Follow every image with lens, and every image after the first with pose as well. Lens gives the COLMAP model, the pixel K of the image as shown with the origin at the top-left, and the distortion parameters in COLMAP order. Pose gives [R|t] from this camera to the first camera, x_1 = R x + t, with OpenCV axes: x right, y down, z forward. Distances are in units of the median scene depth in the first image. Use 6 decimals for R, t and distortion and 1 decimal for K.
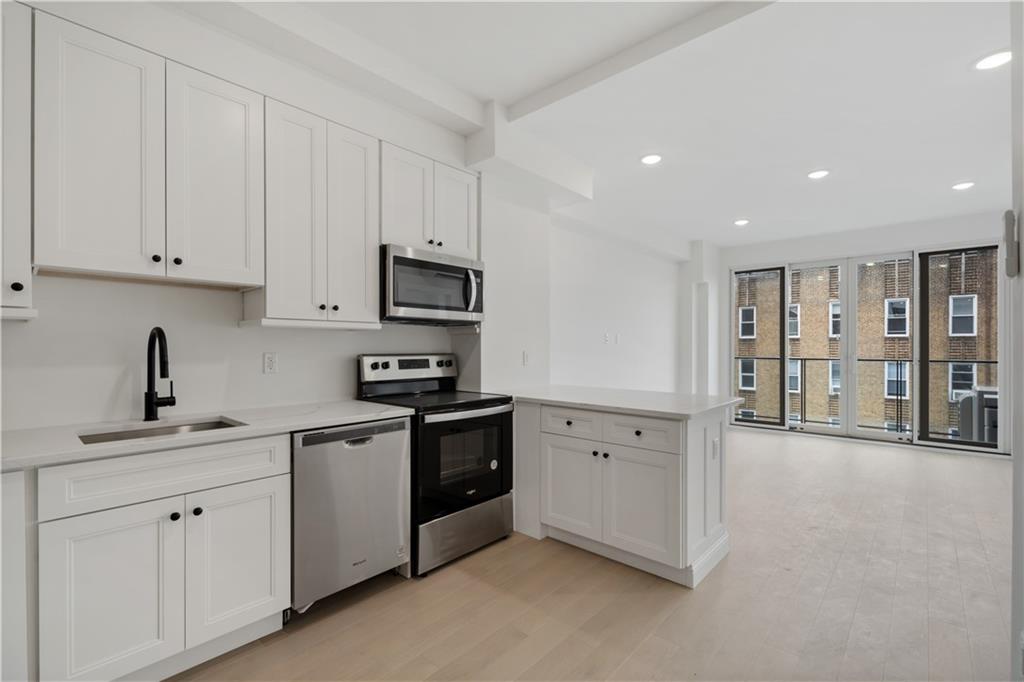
lens RADIAL K [[447.8, 0, 512.0], [0, 447.8, 341.0], [0, 0, 1]] dist [-0.000454, 0.000094]
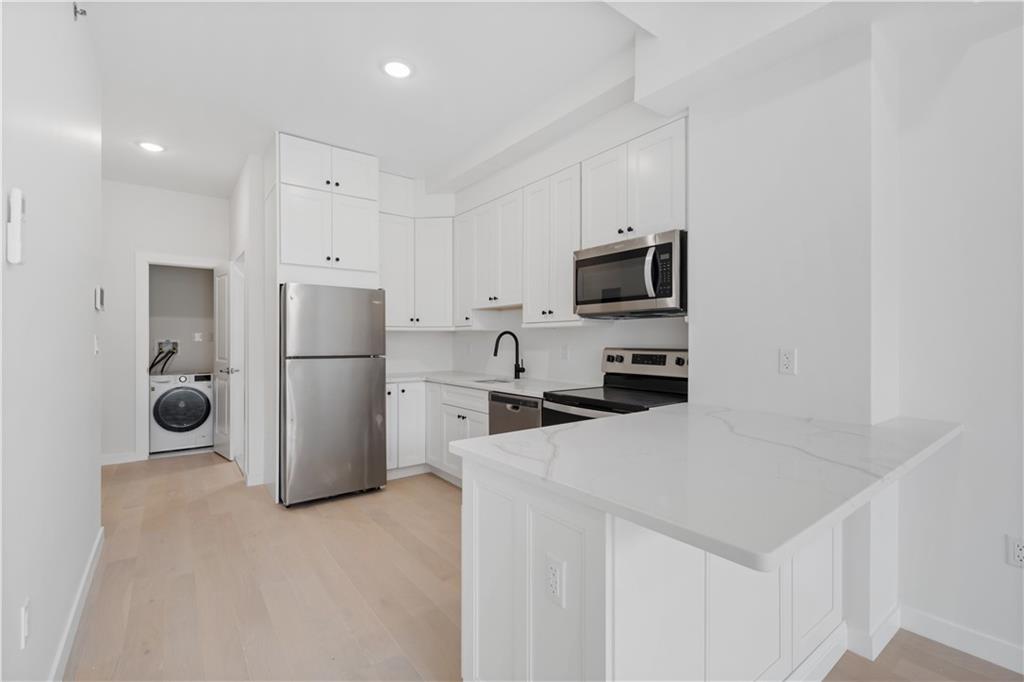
lens RADIAL K [[466.2, 0, 512.0], [0, 466.2, 341.0], [0, 0, 1]] dist [0.001424, 0.000016]
pose [[-0.183486, -0.004460, -0.983012, 0.308949], [0.003500, 0.999980, -0.005191, 0.006550], [0.983016, -0.004393, -0.183467, 0.351959]]
